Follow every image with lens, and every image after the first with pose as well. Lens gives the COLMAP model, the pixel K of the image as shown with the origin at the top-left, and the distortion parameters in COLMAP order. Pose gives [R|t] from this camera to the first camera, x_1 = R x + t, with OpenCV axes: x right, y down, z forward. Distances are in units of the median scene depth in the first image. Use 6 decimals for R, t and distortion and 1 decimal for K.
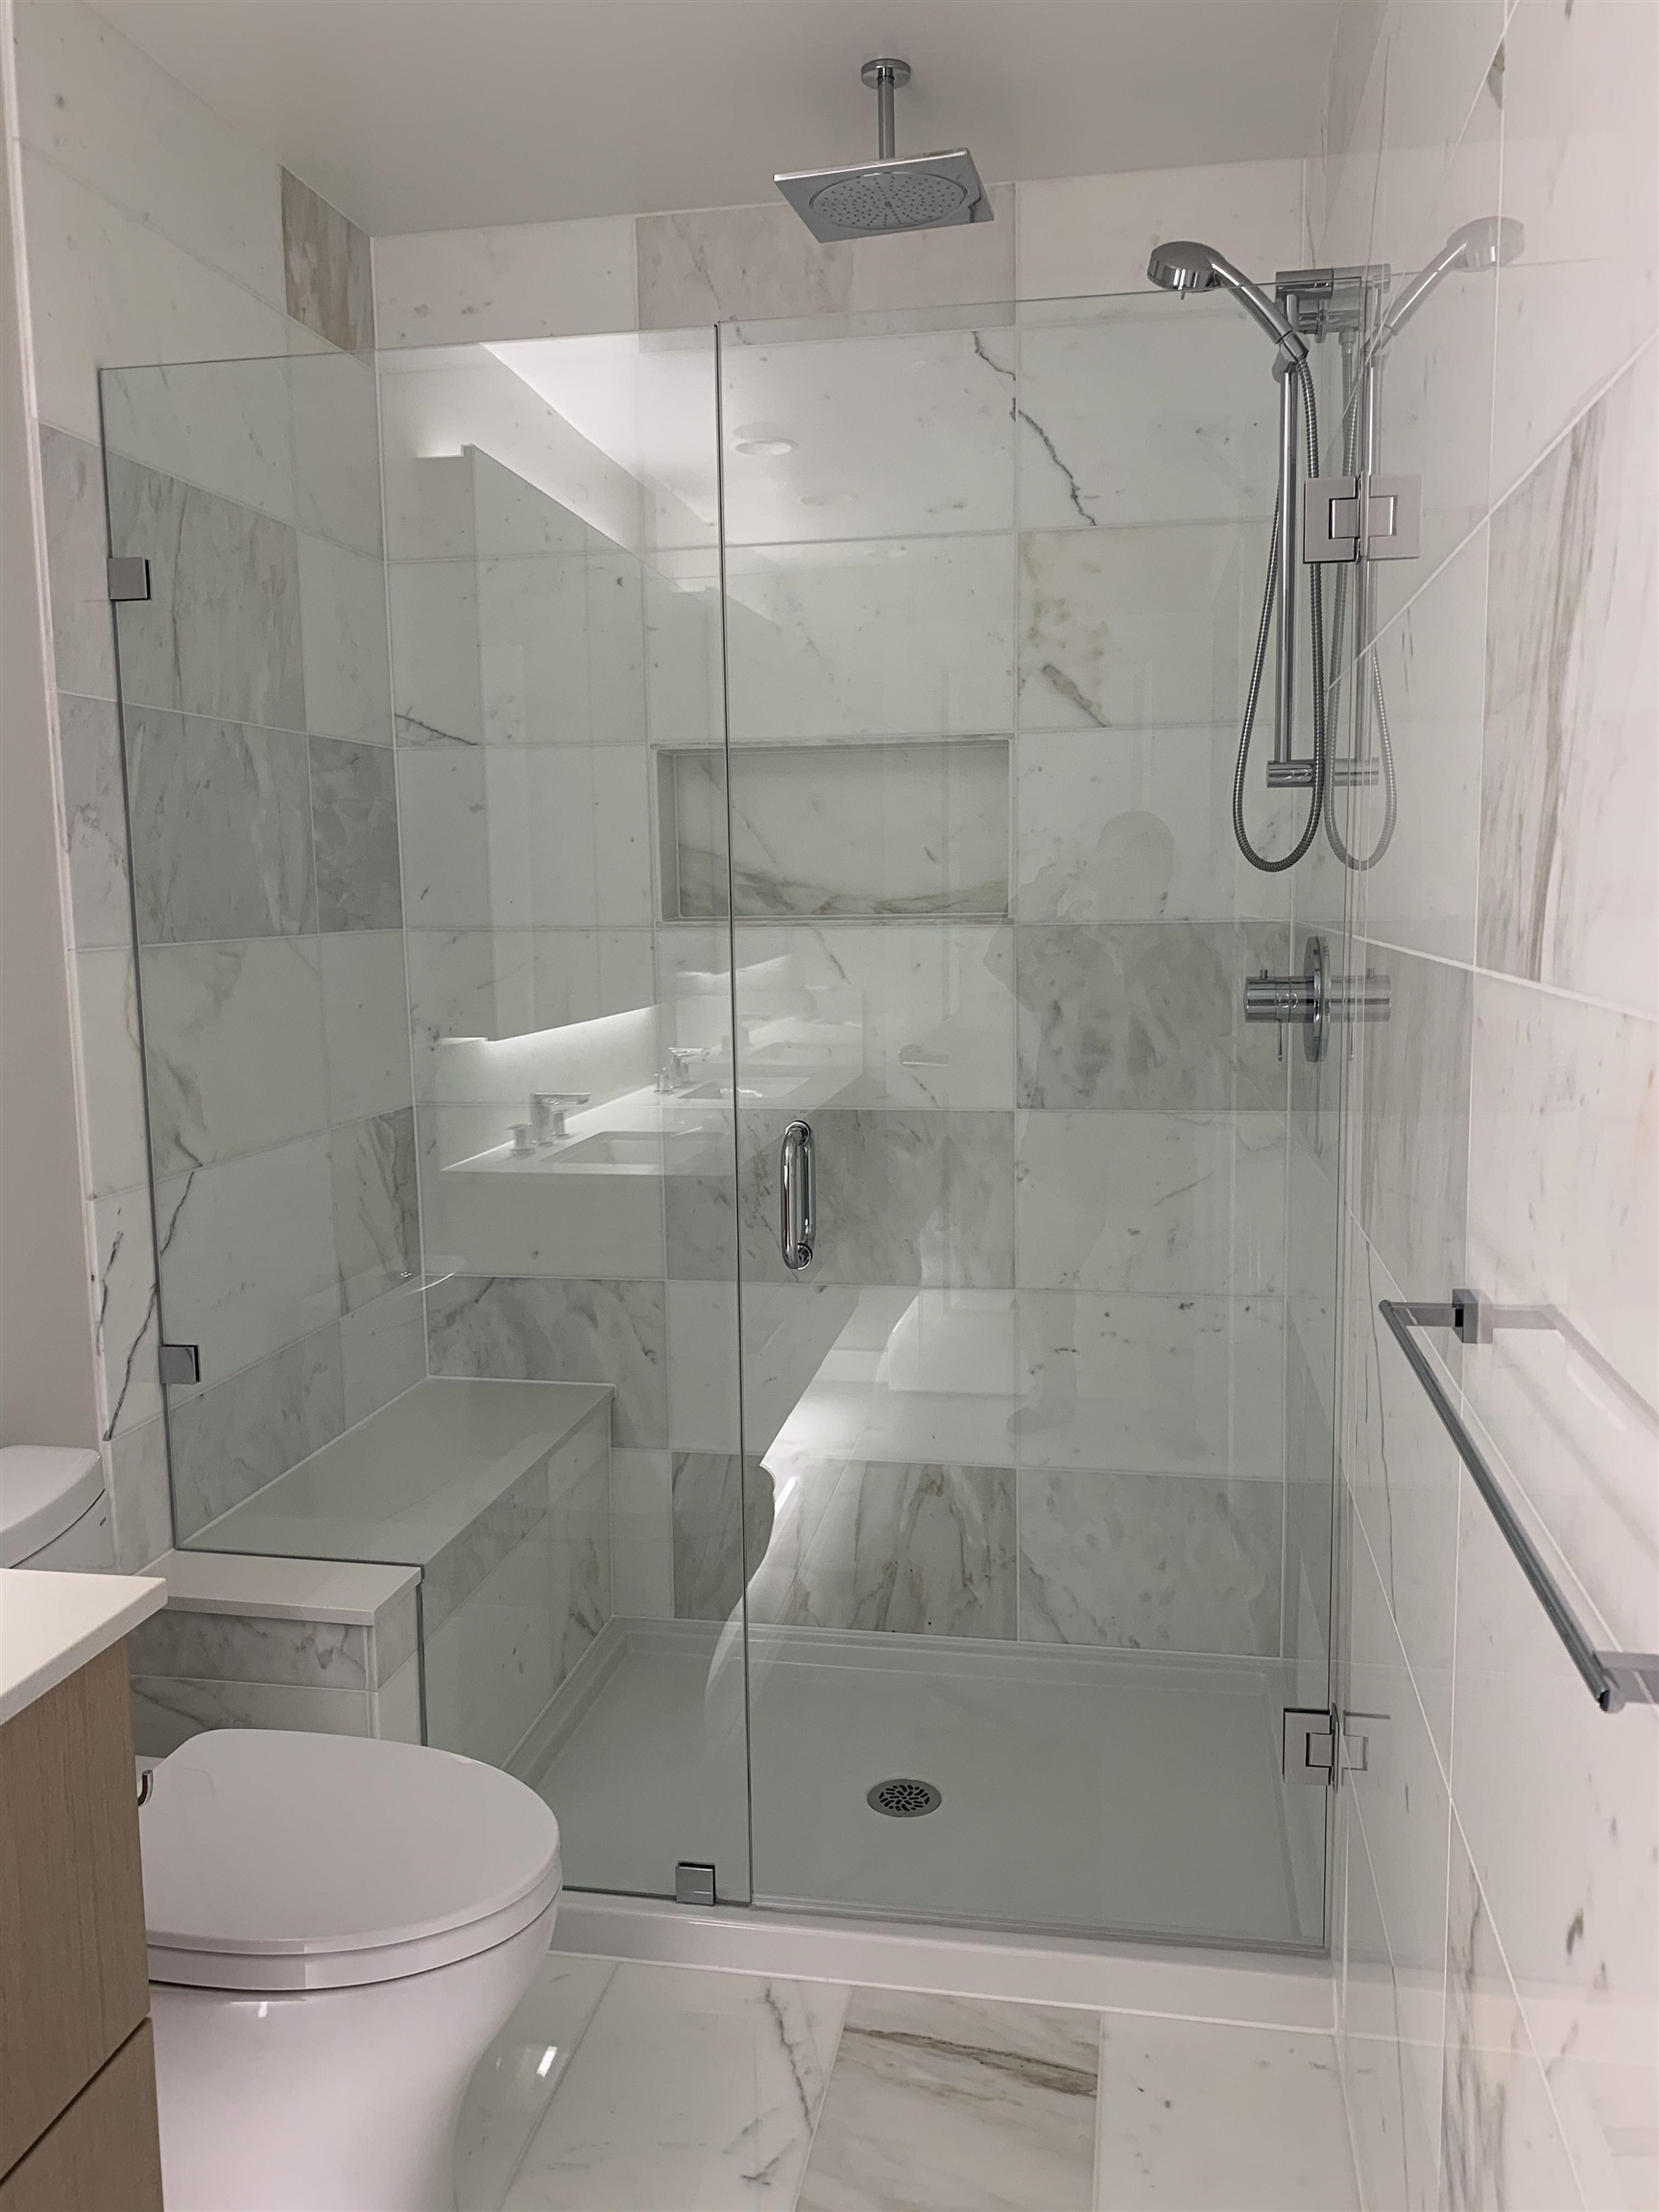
lens RADIAL K [[1693.6, 0, 853.8], [0, 1693.6, 1084.1], [0, 0, 1]] dist [0.056223, -0.073384]
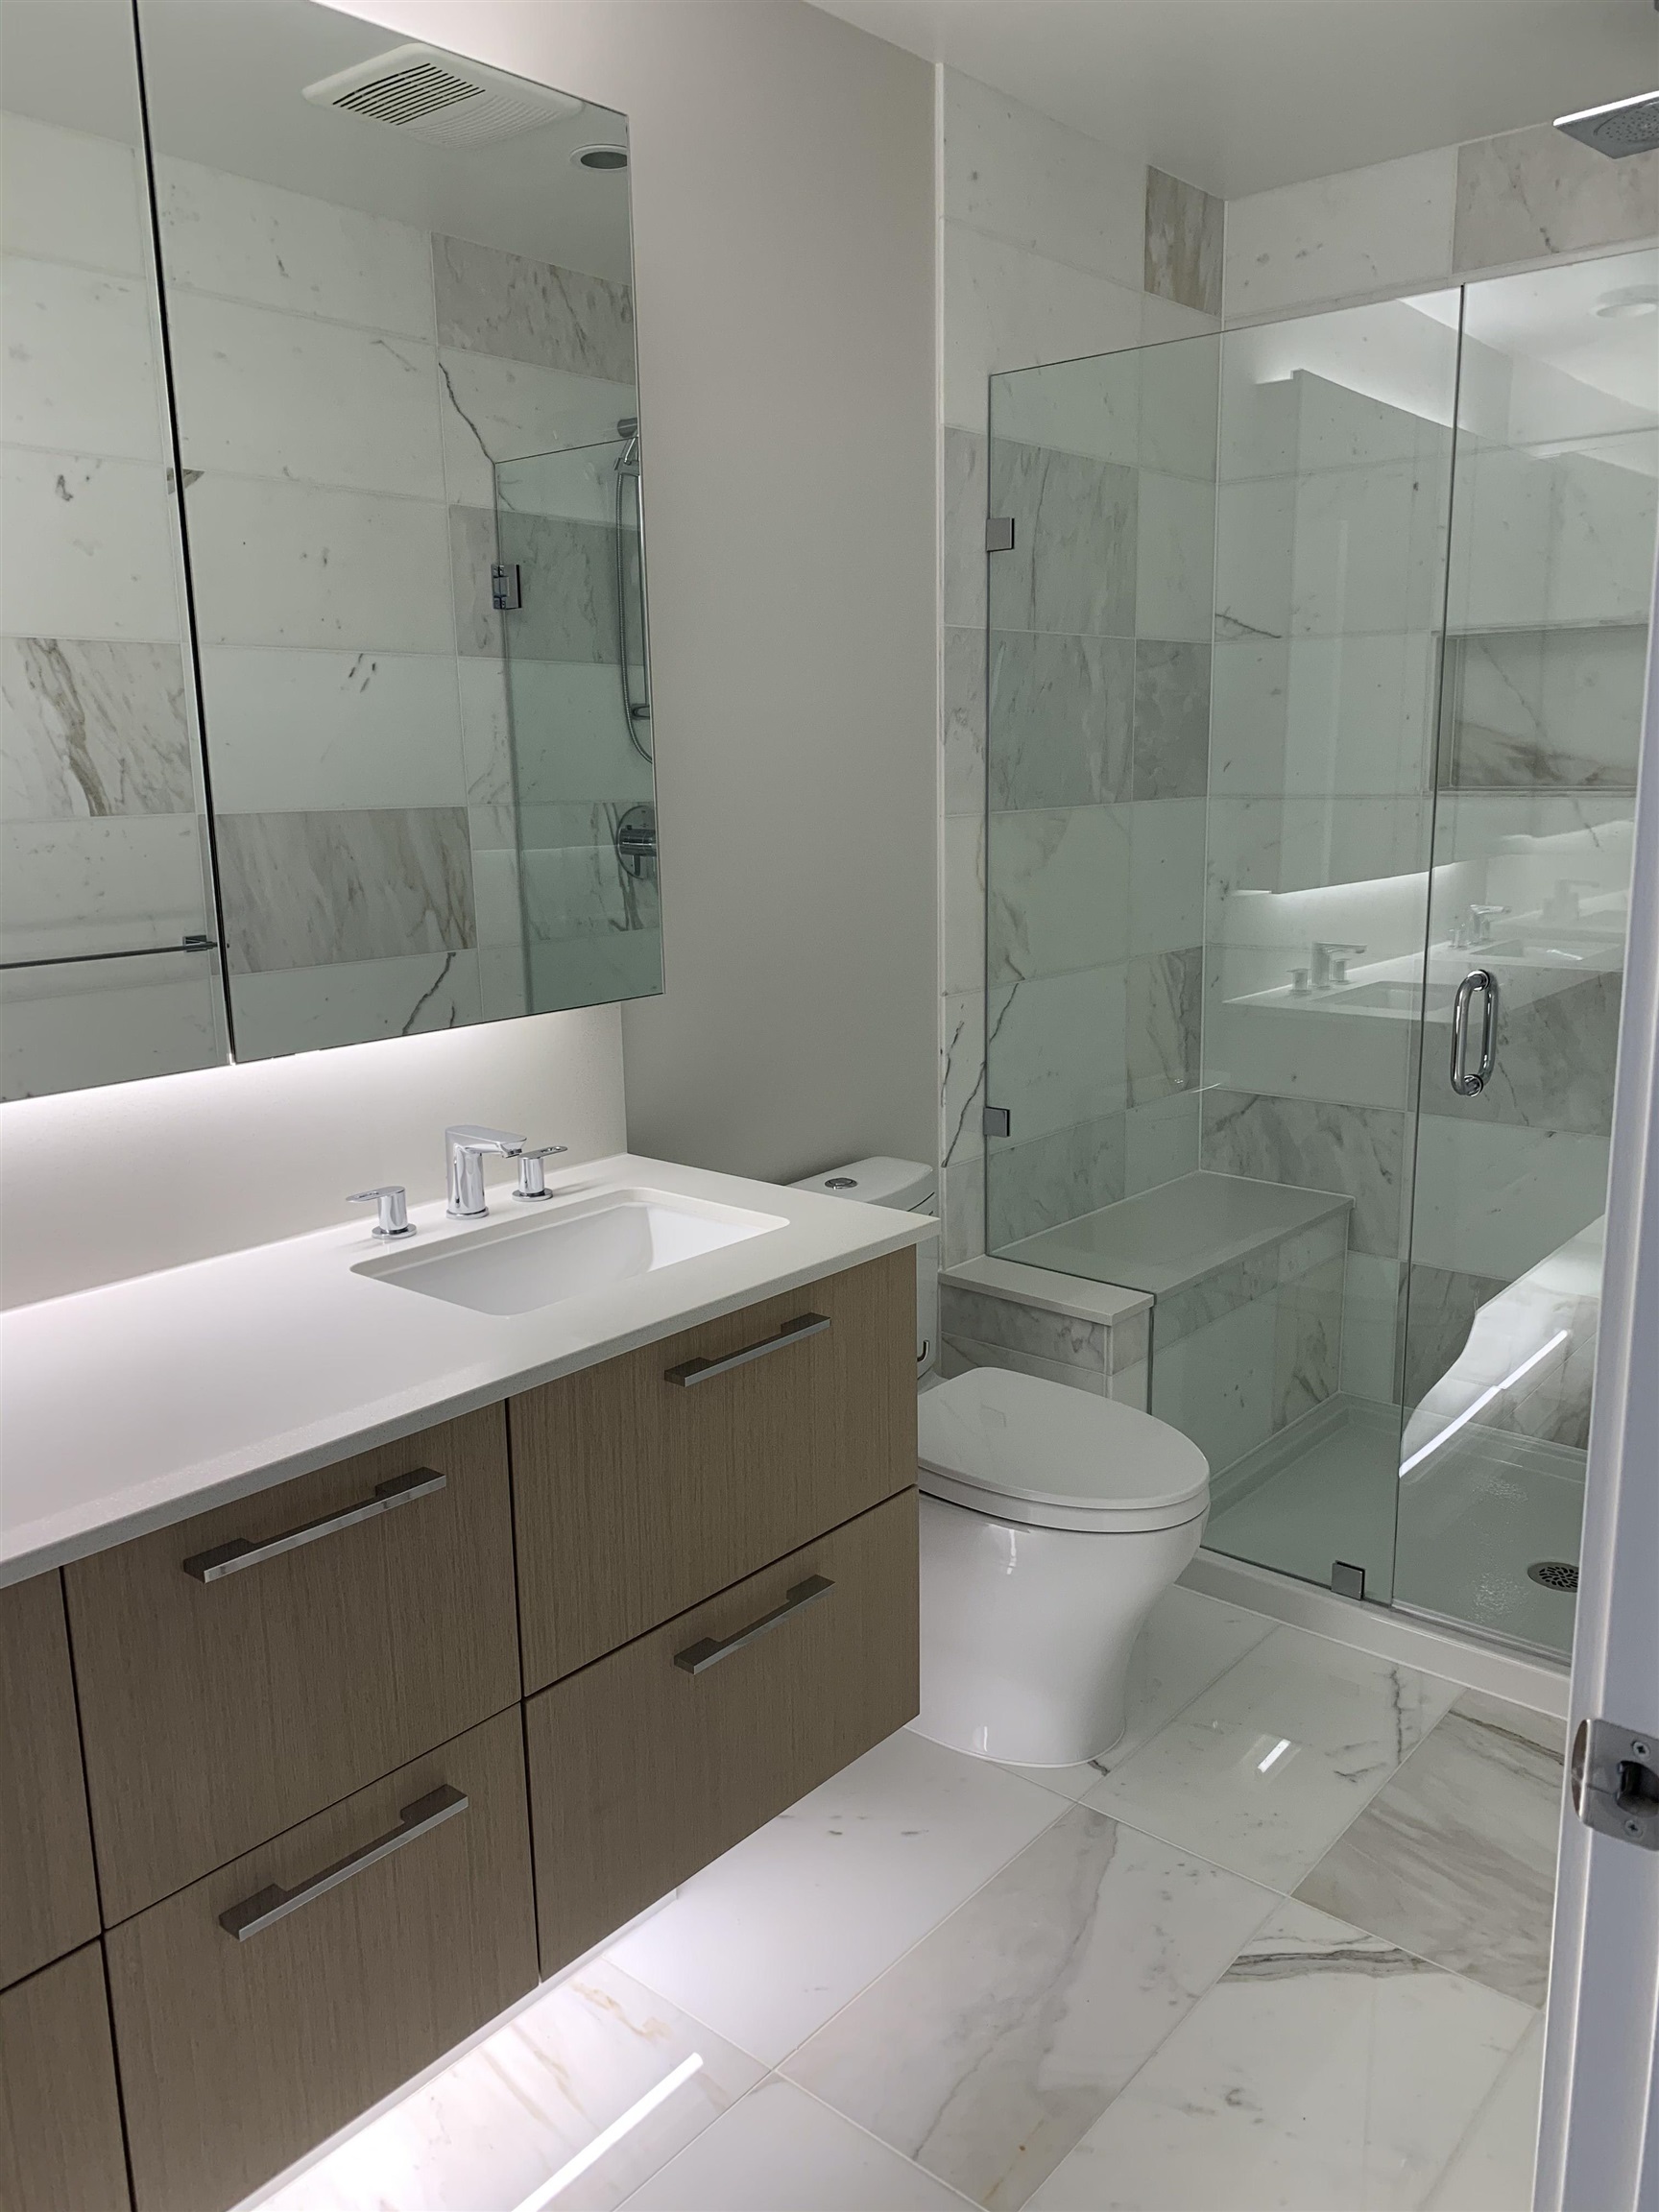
lens RADIAL K [[1693.6, 0, 817.1], [0, 1693.6, 1101.0], [0, 0, 1]] dist [0.056223, -0.073384]
pose [[0.856615, 0.102549, -0.505663, 0.149387], [-0.054034, 0.992490, 0.109742, 0.005221], [0.513120, -0.066683, 0.855723, -0.211057]]
